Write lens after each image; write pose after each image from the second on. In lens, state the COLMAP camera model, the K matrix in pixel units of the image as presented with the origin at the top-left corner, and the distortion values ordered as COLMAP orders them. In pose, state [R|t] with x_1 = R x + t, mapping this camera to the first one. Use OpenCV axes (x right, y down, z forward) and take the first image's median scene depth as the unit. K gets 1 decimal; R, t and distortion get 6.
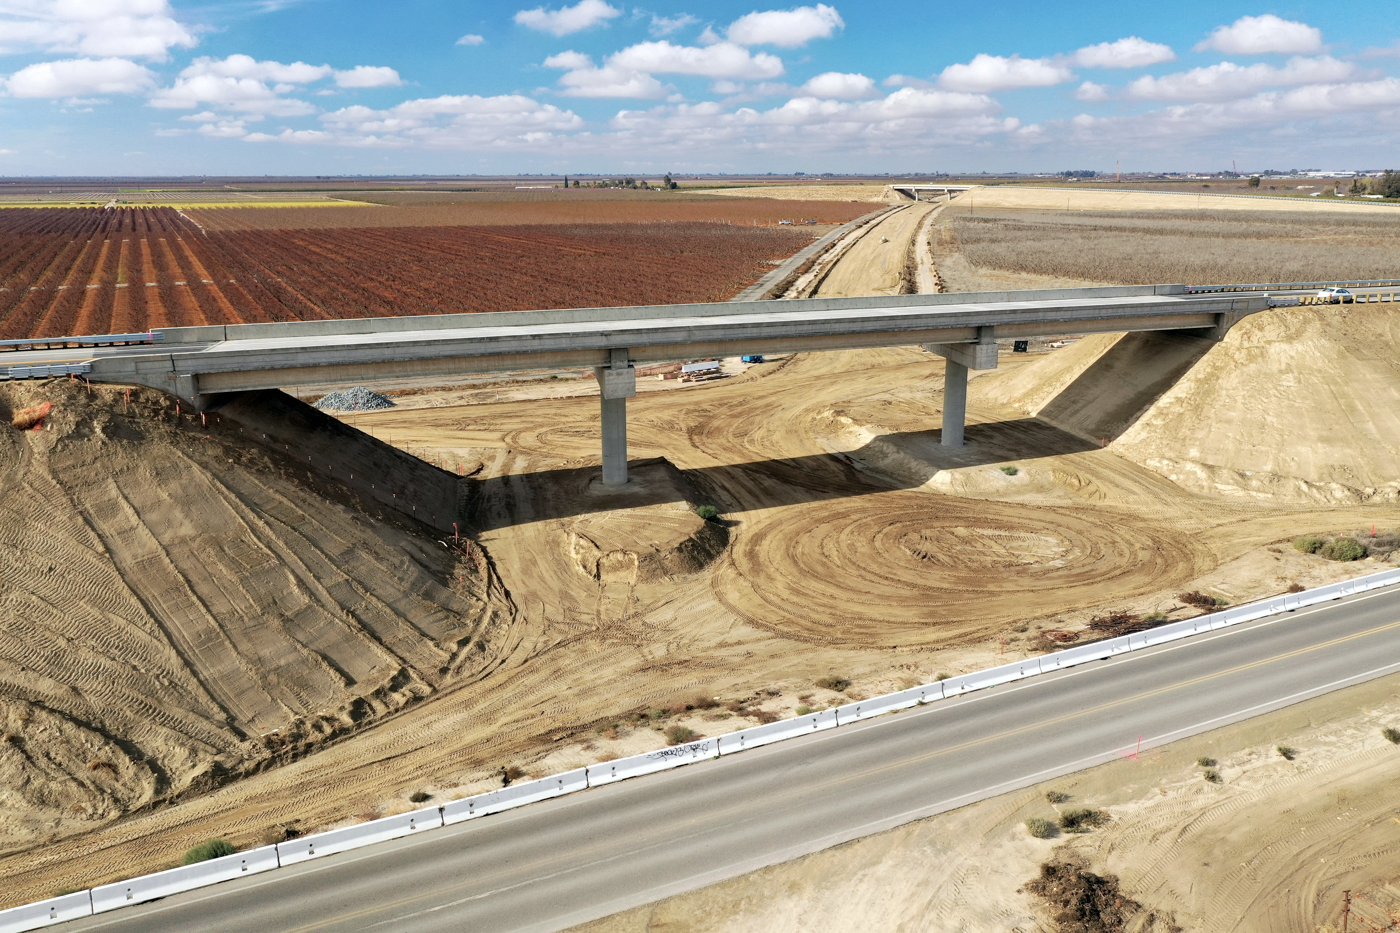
lens RADIAL K [[1106.5, 0, 695.6], [0, 1106.5, 472.9], [0, 0, 1]] dist [0.001460, 0.007815]
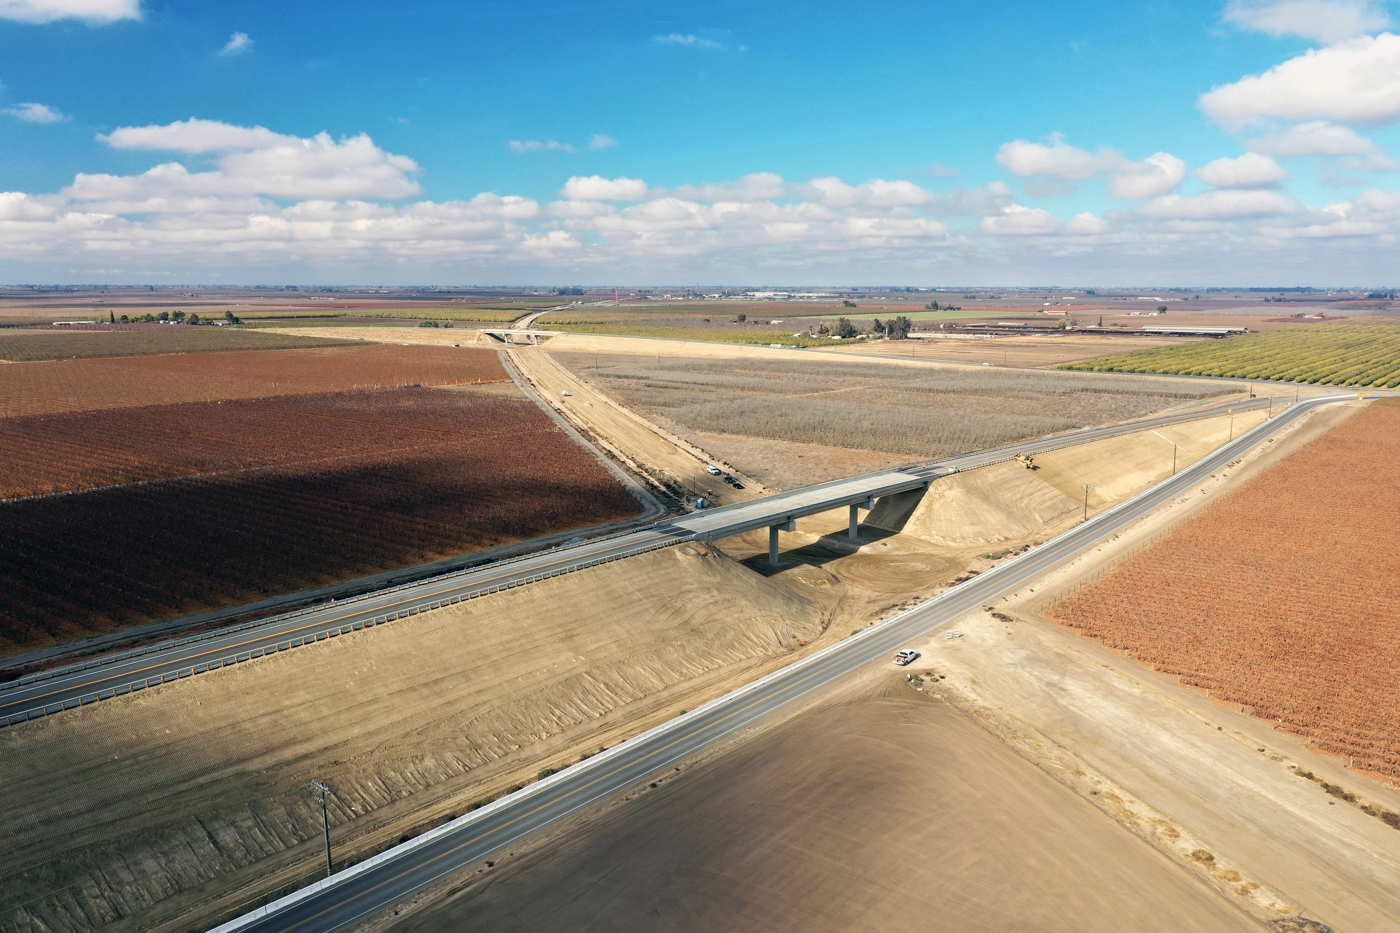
lens RADIAL K [[1106.5, 0, 695.6], [0, 1106.5, 472.9], [0, 0, 1]] dist [0.001460, 0.007815]
pose [[0.901205, -0.066798, 0.428213, -1.787780], [0.106946, 0.991772, -0.070367, -0.047330], [-0.419990, 0.109211, 0.900934, -1.812776]]
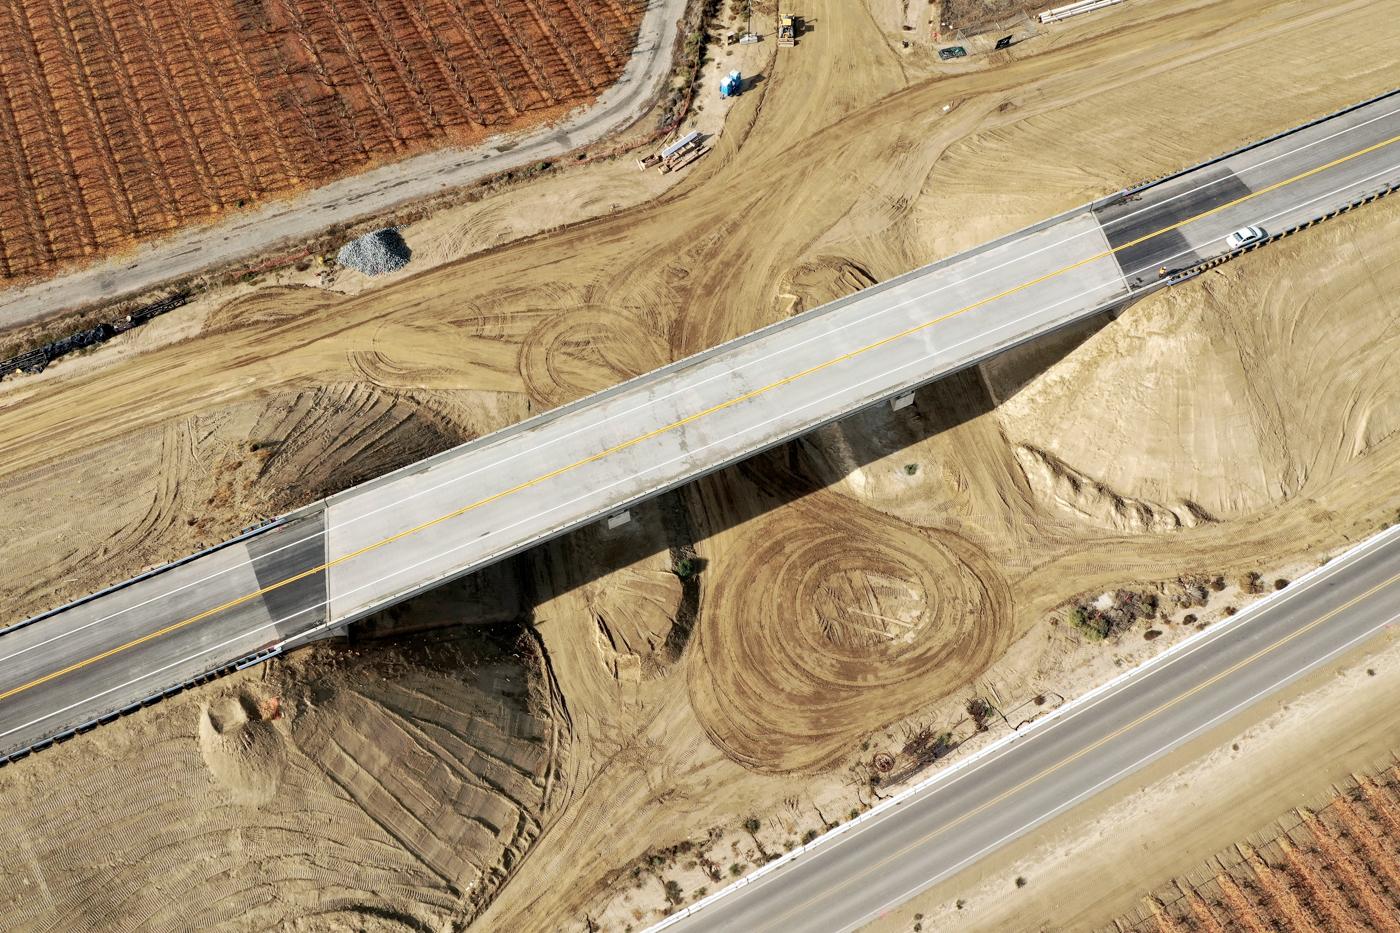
lens RADIAL K [[1106.5, 0, 695.6], [0, 1106.5, 472.9], [0, 0, 1]] dist [0.001460, 0.007815]
pose [[0.999839, -0.017591, -0.003518, 0.037581], [0.014854, 0.701900, 0.712120, -1.257433], [-0.010058, -0.712058, 0.702049, 0.079170]]
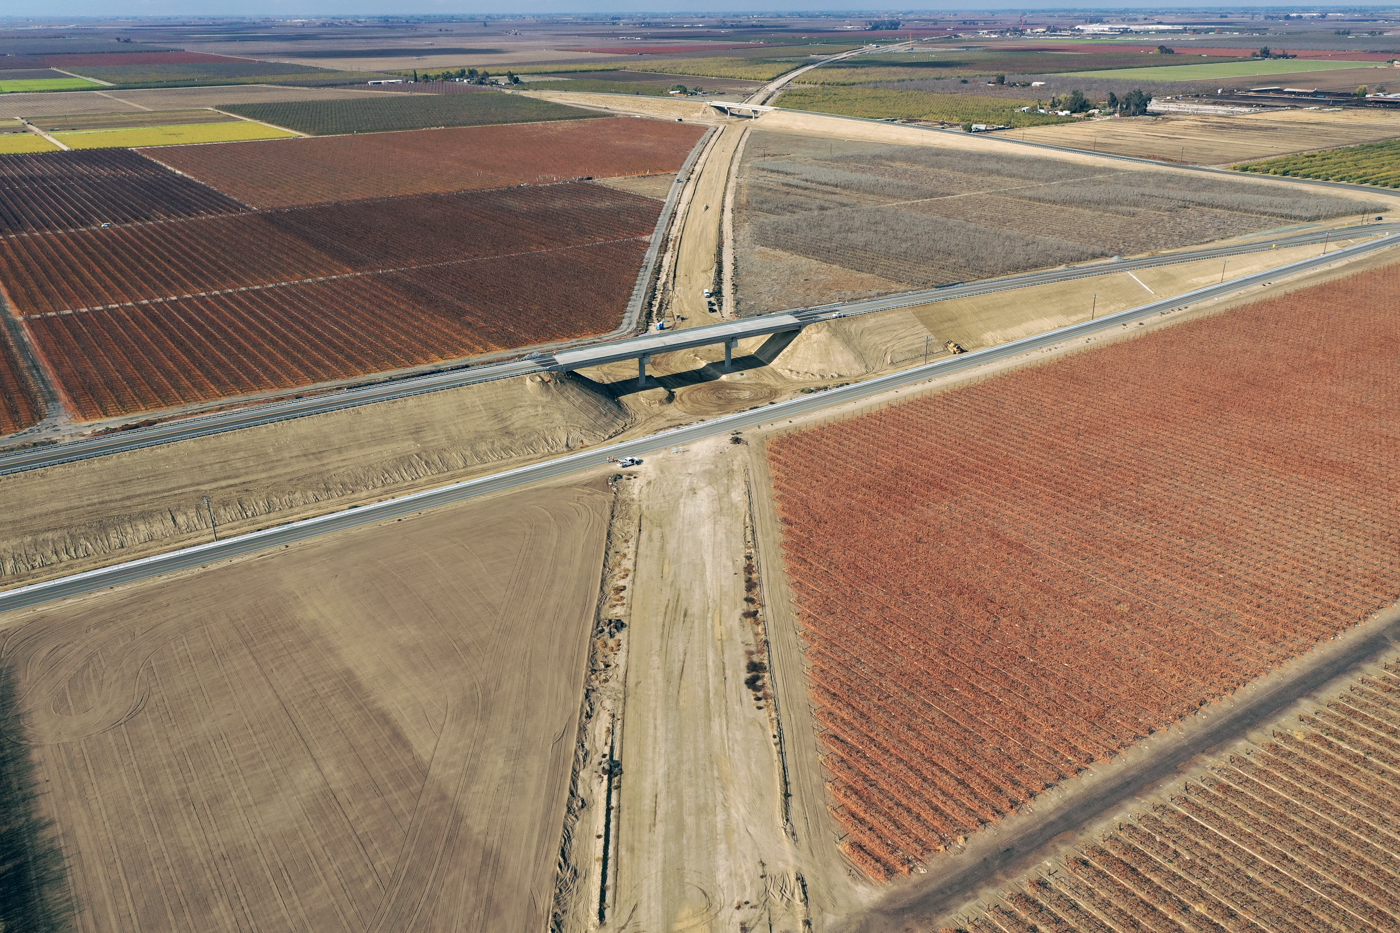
lens RADIAL K [[1106.5, 0, 695.6], [0, 1106.5, 472.9], [0, 0, 1]] dist [0.001460, 0.007815]
pose [[0.987403, -0.063673, 0.144846, -0.598626], [0.043694, 0.989586, 0.137153, -0.259334], [-0.152071, -0.129097, 0.979902, -3.682657]]
